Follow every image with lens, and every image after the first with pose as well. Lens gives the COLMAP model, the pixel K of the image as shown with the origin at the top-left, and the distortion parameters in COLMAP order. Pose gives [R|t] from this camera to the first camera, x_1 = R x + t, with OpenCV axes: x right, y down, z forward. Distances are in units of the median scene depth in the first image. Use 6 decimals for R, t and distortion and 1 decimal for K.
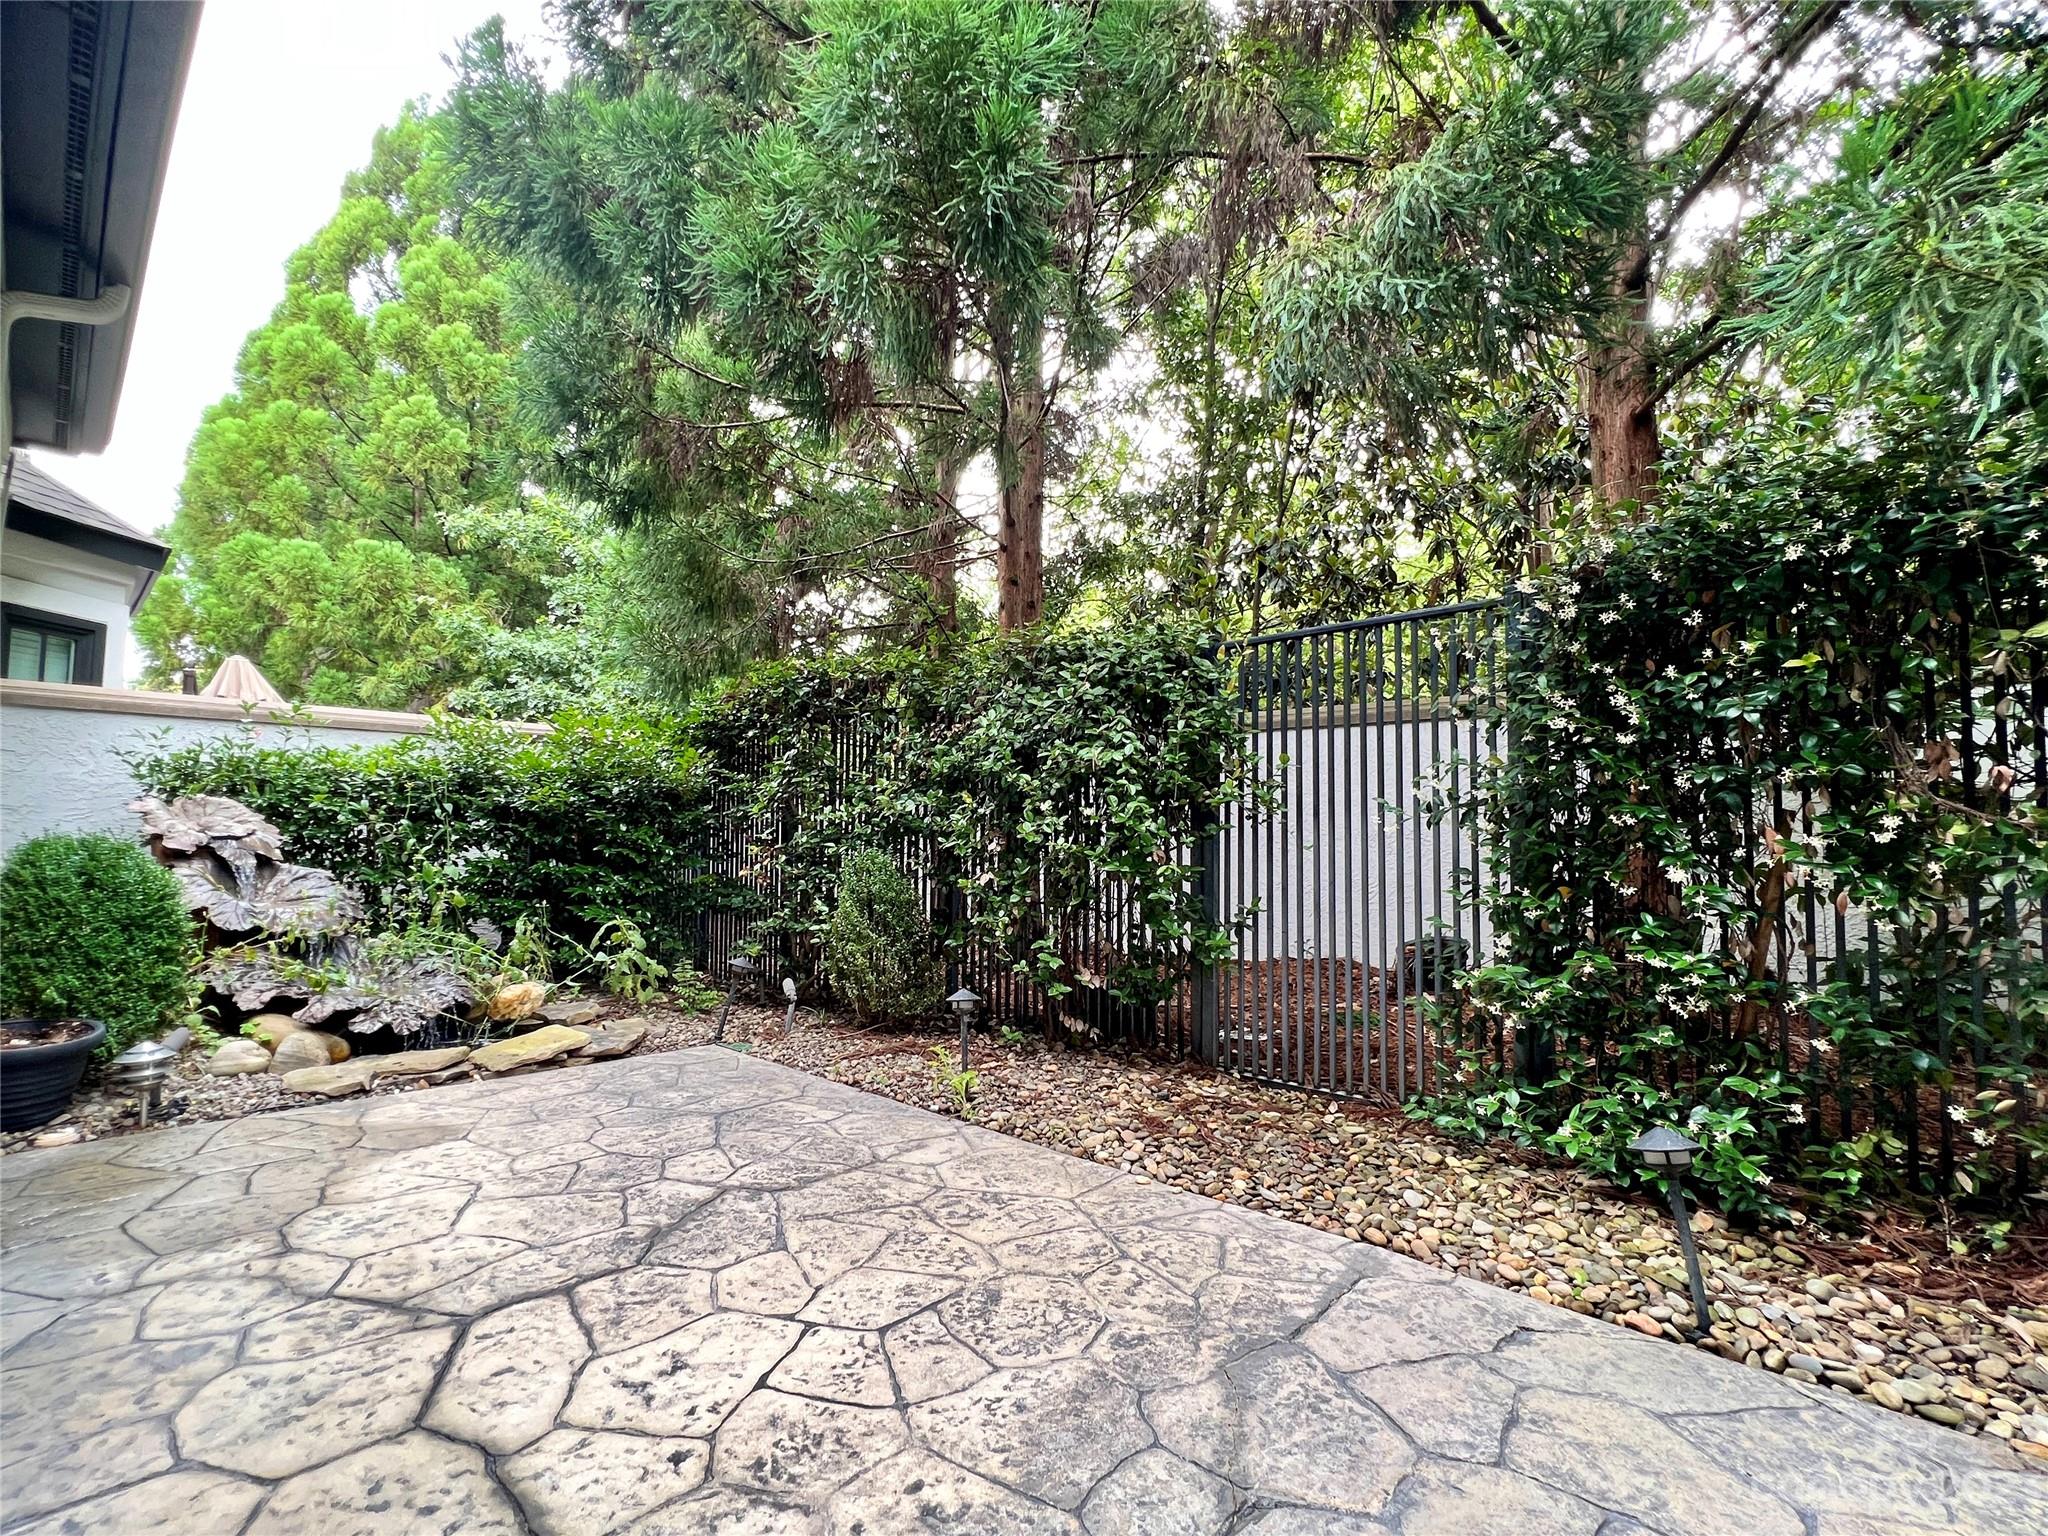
lens RADIAL K [[918.0, 0, 1025.2], [0, 918.0, 773.3], [0, 0, 1]] dist [-0.004193, -0.001044]
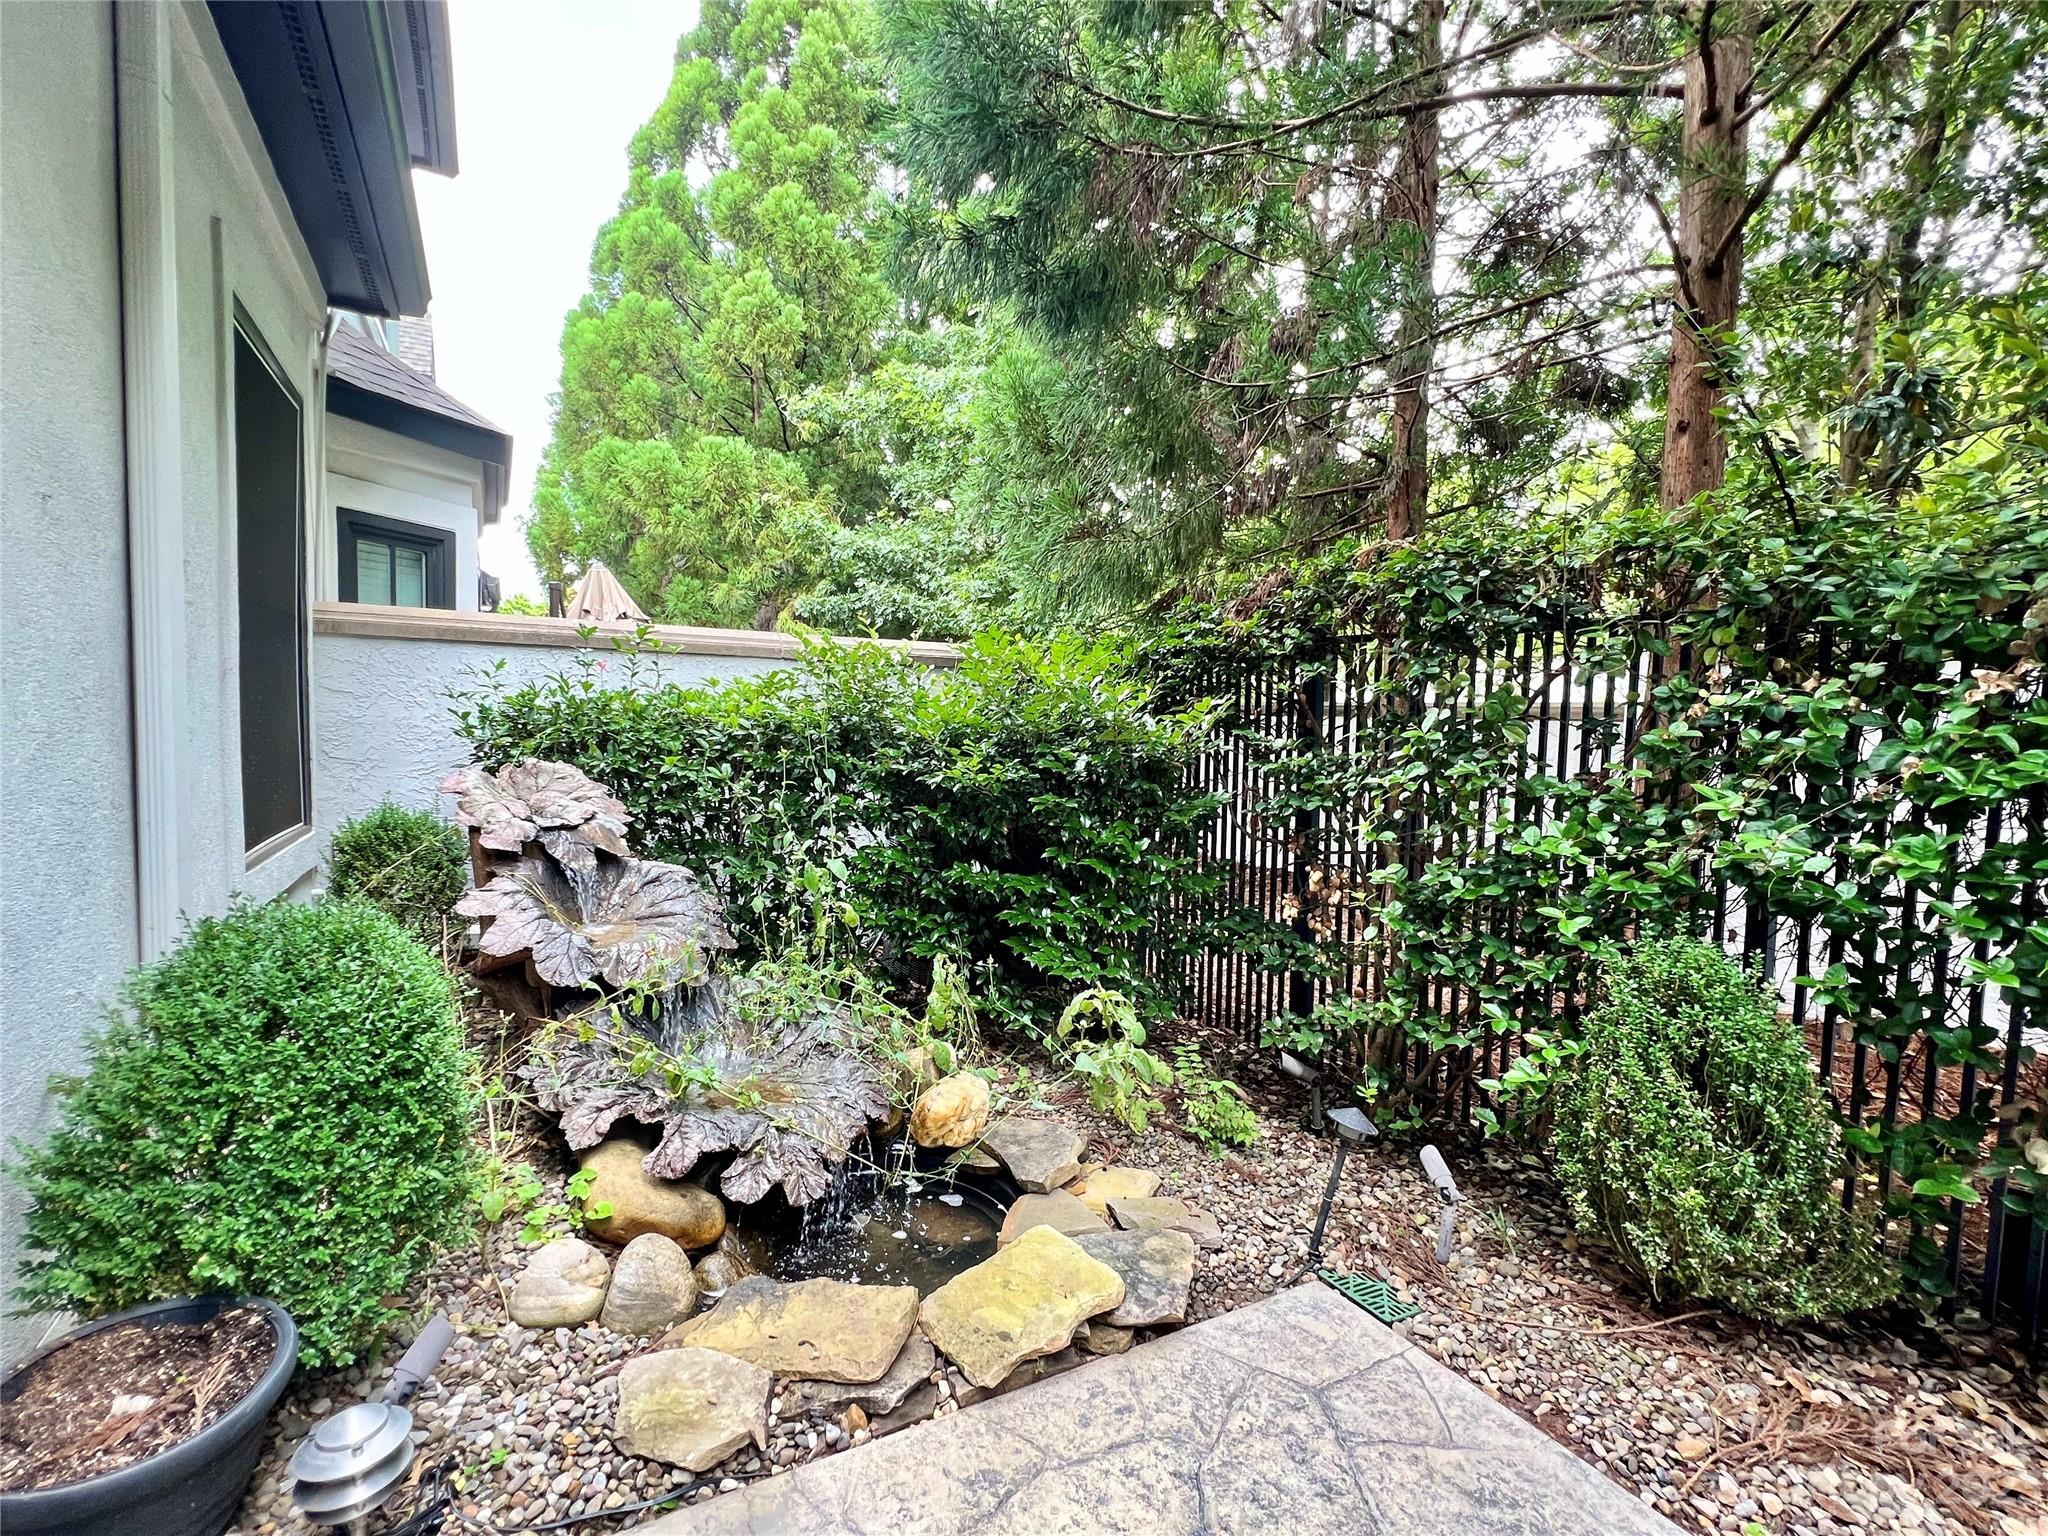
lens RADIAL K [[918.0, 0, 1022.0], [0, 918.0, 768.7], [0, 0, 1]] dist [-0.004193, -0.001044]
pose [[0.953224, 0.030847, -0.300688, -0.271701], [0.002778, 0.993843, 0.110764, -0.042045], [0.302253, -0.106418, 0.947269, 0.371958]]
